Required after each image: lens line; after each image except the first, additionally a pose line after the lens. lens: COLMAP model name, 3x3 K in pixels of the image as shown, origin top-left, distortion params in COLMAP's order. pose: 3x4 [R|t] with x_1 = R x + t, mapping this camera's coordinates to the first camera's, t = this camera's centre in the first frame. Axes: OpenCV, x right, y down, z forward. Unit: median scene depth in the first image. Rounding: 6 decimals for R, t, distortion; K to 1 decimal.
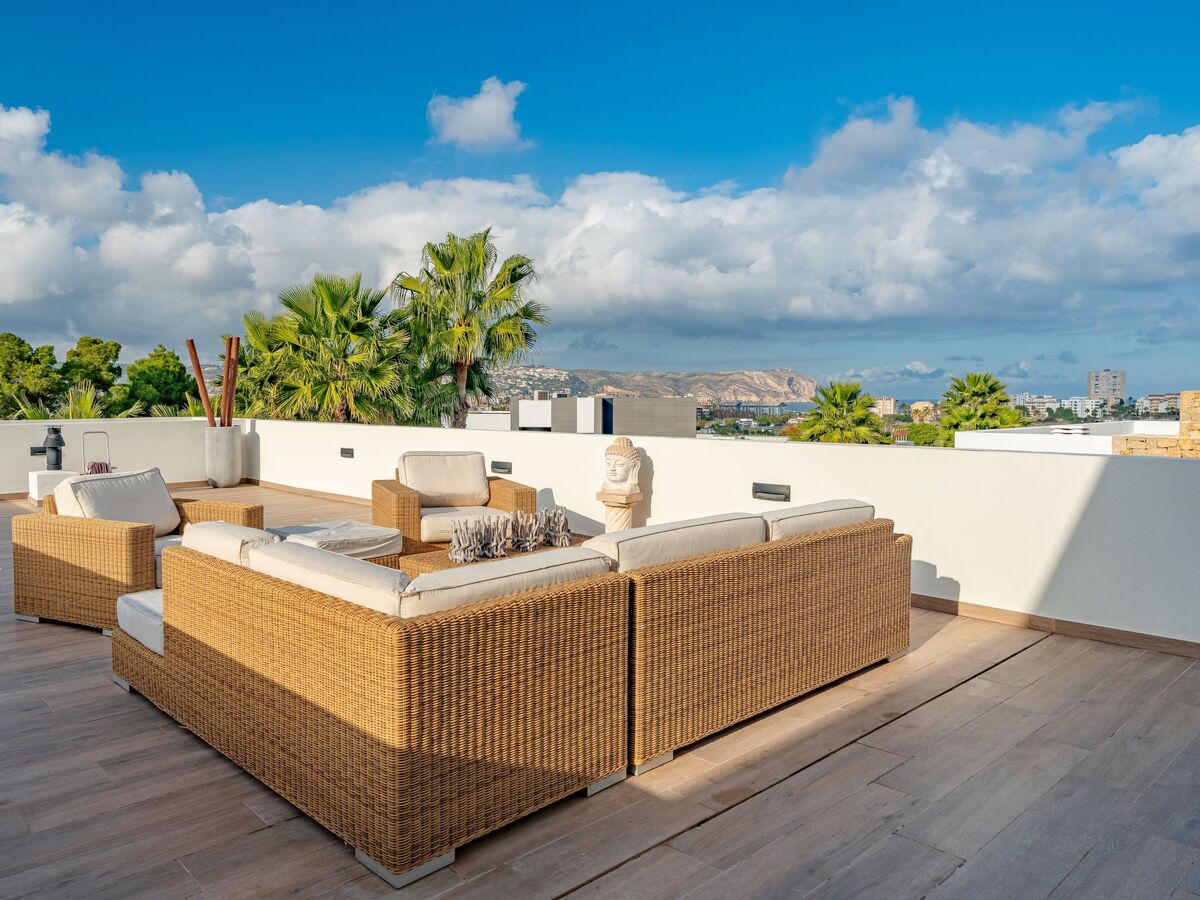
lens RADIAL K [[867.4, 0, 460.4], [0, 867.4, 433.7], [0, 0, 1]] dist [0.006258, 0.001414]
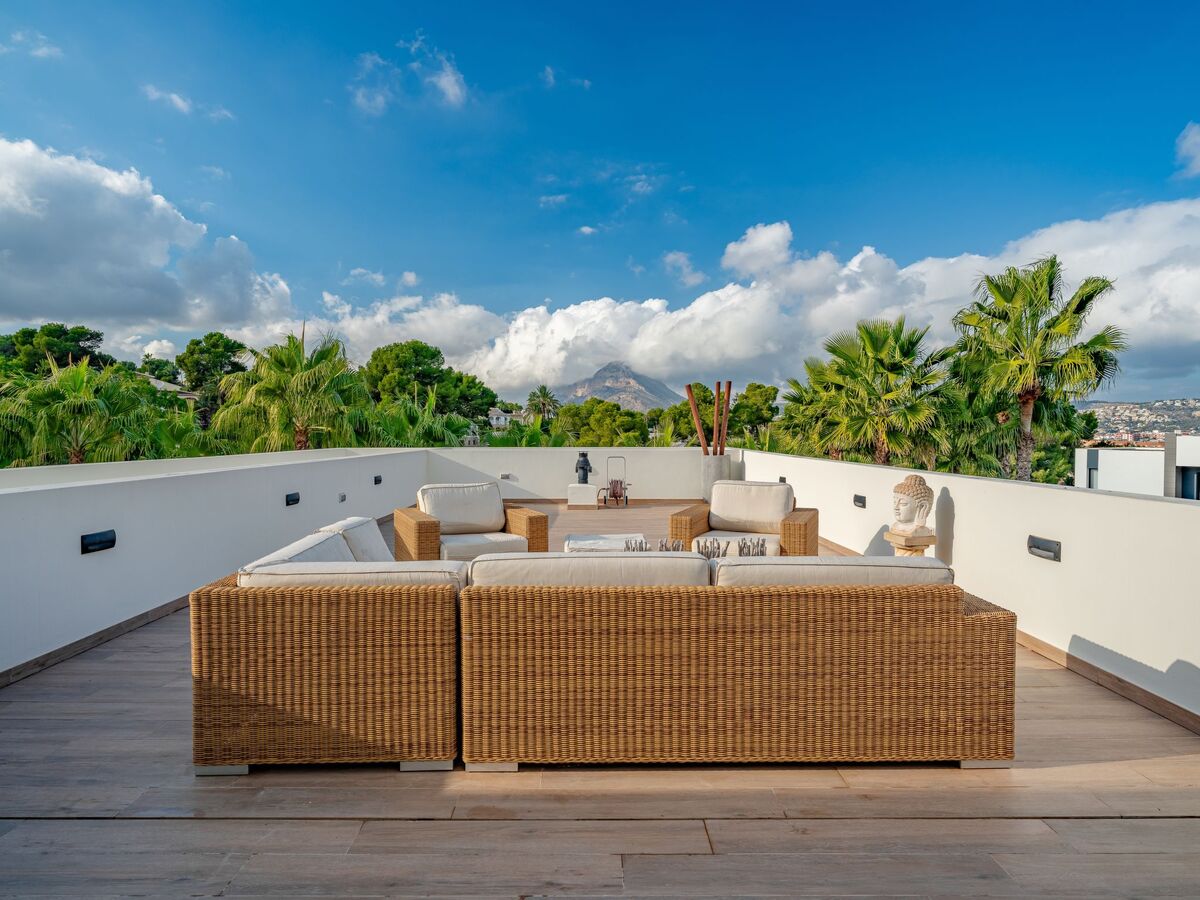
lens RADIAL K [[731.2, 0, 597.7], [0, 731.2, 447.2], [0, 0, 1]] dist [-0.002069, 0.002796]
pose [[0.765680, 0.017392, -0.642987, 0.716505], [-0.030374, 0.999497, -0.009134, -0.013551], [0.642504, 0.026524, 0.765823, 0.294996]]
